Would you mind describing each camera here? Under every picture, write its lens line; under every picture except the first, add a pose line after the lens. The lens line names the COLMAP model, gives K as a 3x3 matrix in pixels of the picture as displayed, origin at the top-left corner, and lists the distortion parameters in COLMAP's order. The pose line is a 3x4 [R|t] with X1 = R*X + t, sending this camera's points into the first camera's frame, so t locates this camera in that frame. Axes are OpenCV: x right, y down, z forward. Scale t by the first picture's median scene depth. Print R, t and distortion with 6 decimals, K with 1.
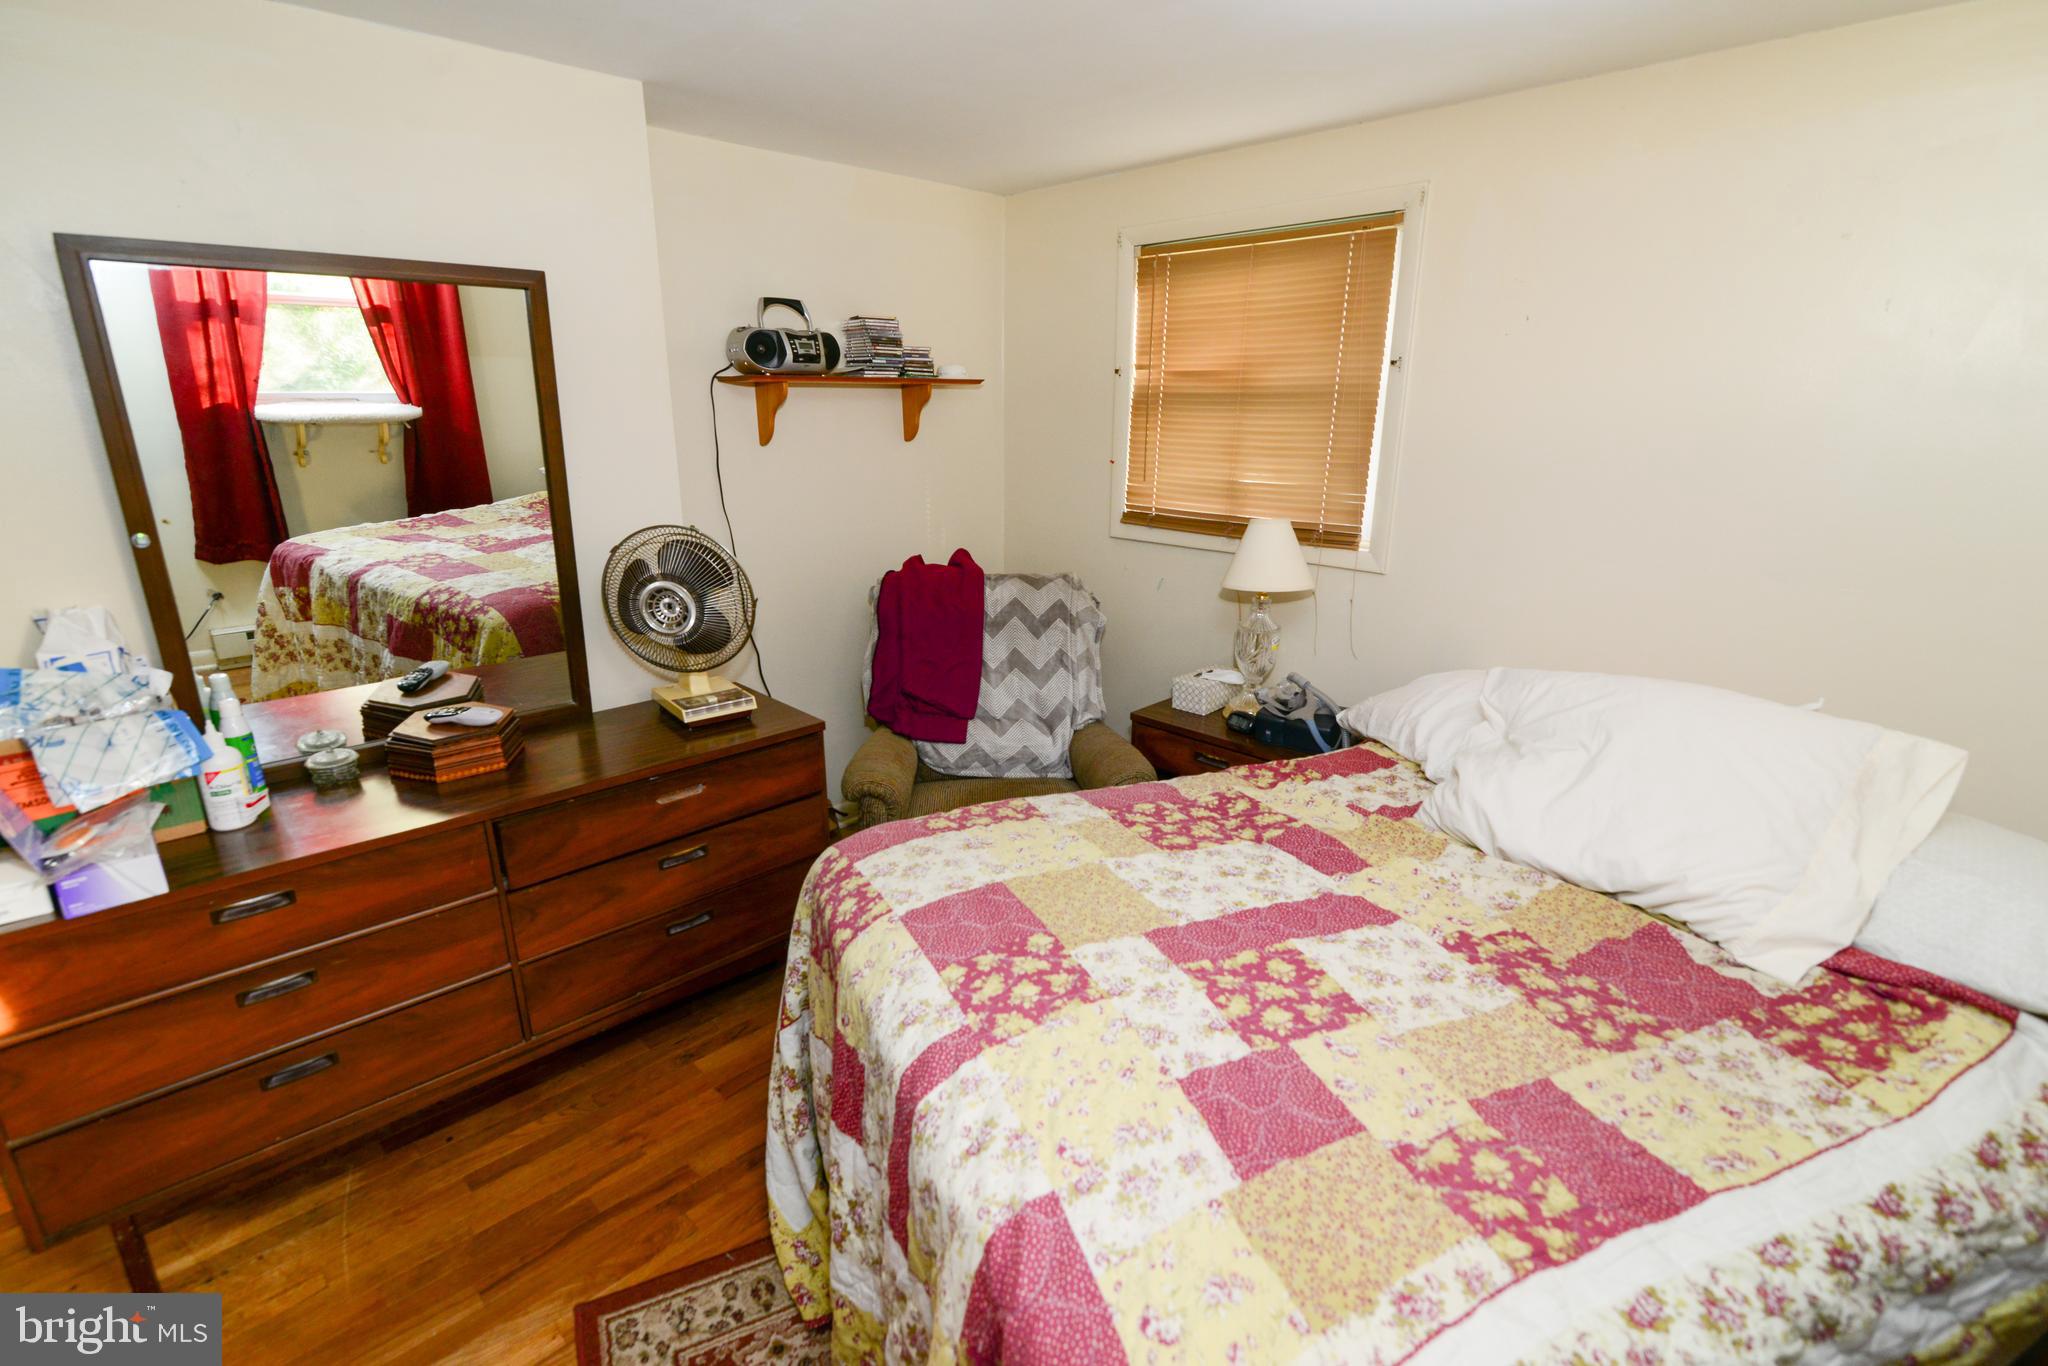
lens RADIAL K [[938.0, 0, 1020.9], [0, 938.0, 685.3], [0, 0, 1]] dist [-0.021071, 0.000946]
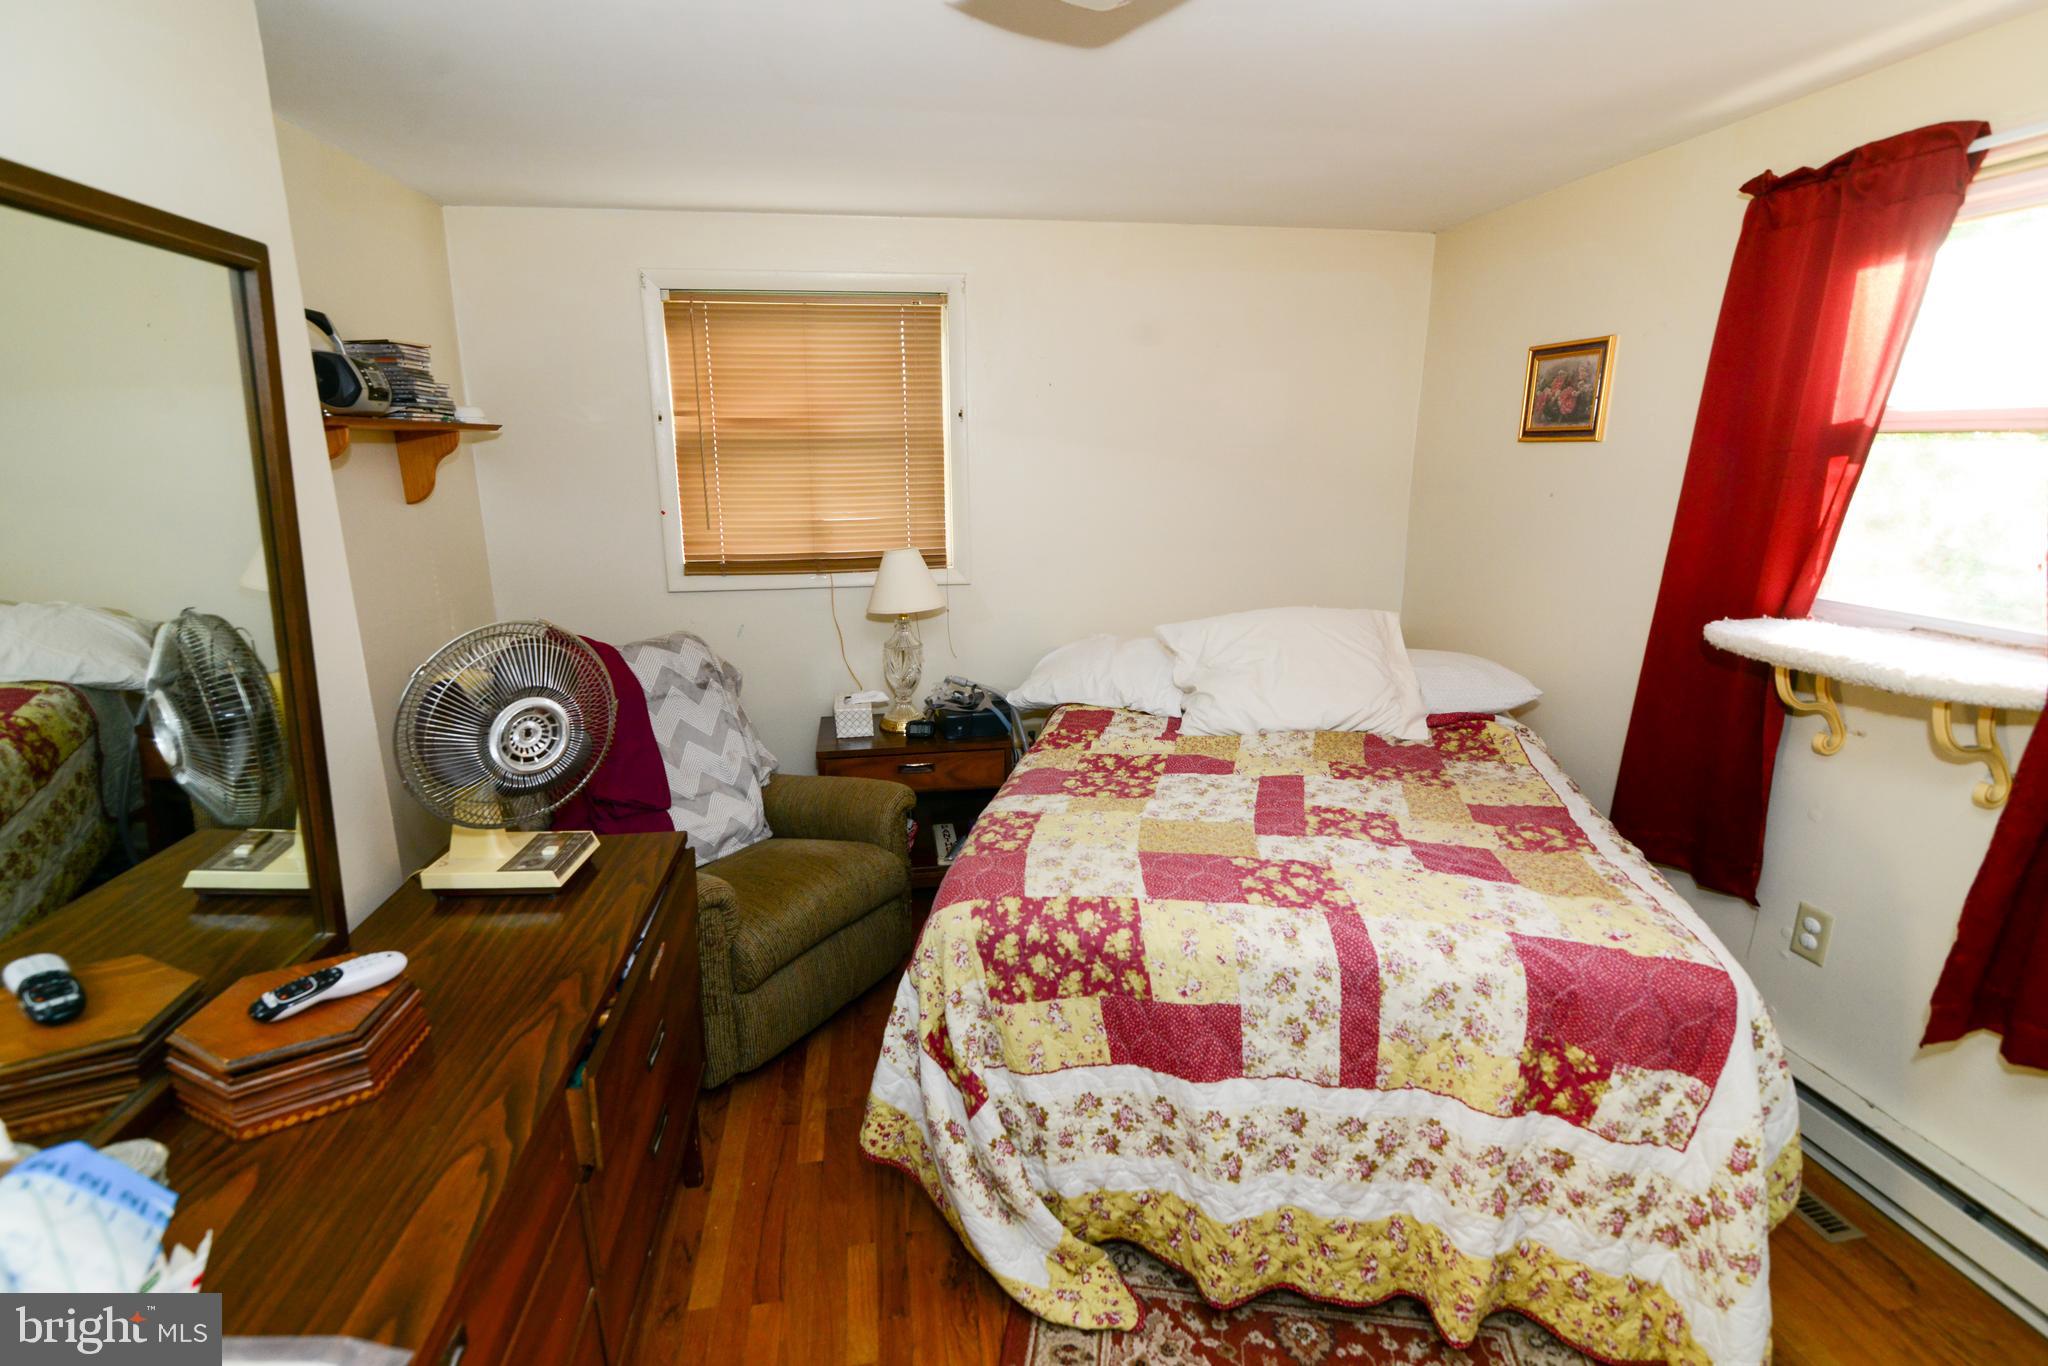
lens RADIAL K [[938.0, 0, 1020.9], [0, 938.0, 685.3], [0, 0, 1]] dist [-0.021071, 0.000946]
pose [[0.587667, -0.205908, 0.782464, -0.849168], [0.241074, 0.967712, 0.073599, -0.097788], [-0.772354, 0.145380, 0.618331, 0.310048]]
